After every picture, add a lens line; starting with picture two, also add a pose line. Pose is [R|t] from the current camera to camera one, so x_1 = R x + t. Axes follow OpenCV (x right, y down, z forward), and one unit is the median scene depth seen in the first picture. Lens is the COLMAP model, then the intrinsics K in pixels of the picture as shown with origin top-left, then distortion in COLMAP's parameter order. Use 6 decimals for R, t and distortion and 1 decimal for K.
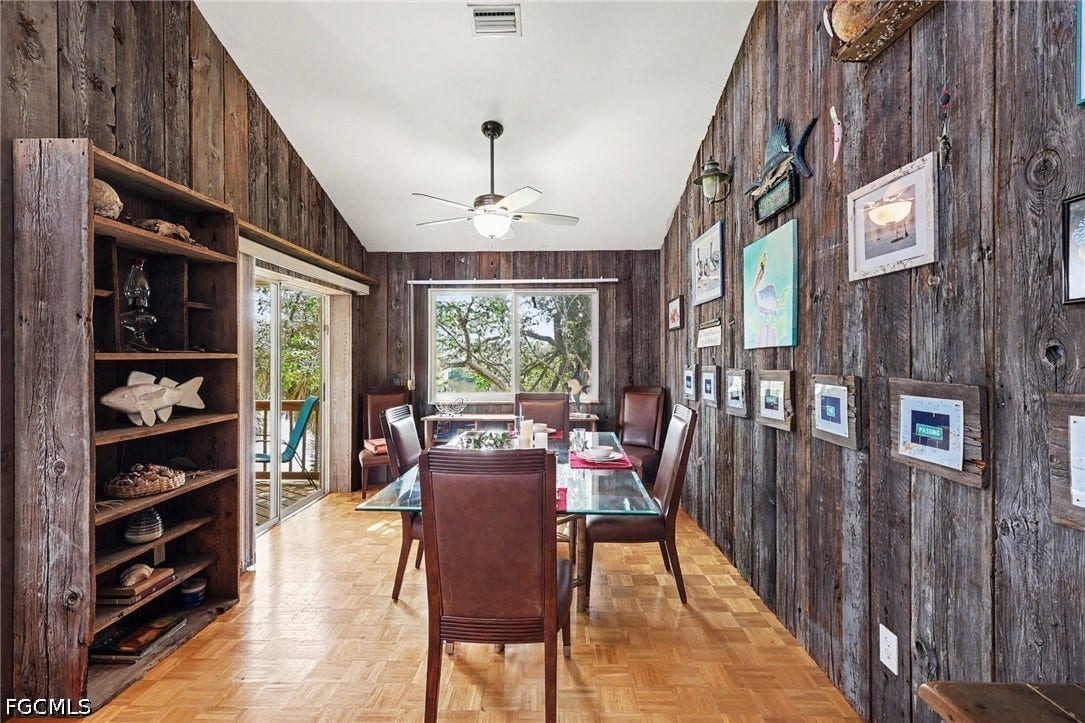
lens RADIAL K [[502.4, 0, 519.5], [0, 502.4, 381.1], [0, 0, 1]] dist [0.001193, -0.000023]
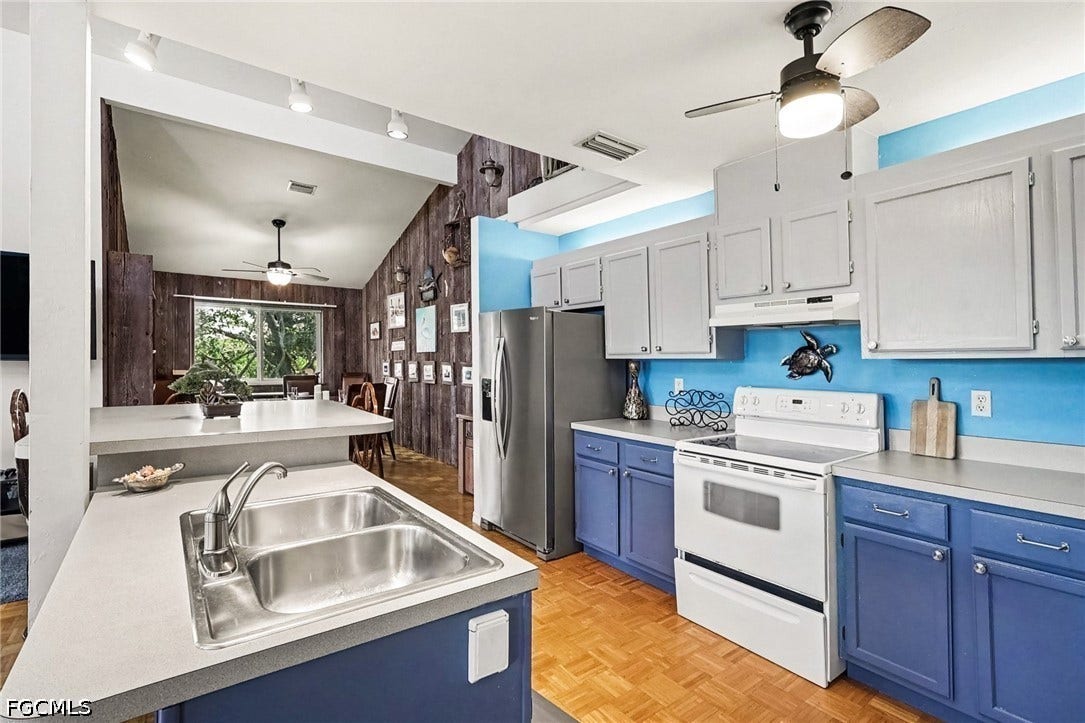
lens RADIAL K [[502.4, 0, 541.5], [0, 502.4, 364.4], [0, 0, 1]] dist [0.001193, -0.000023]
pose [[0.760685, 0.002015, 0.649118, -0.559686], [0.017071, 0.999587, -0.023108, 0.049679], [-0.648897, 0.028659, 0.760336, -1.025214]]
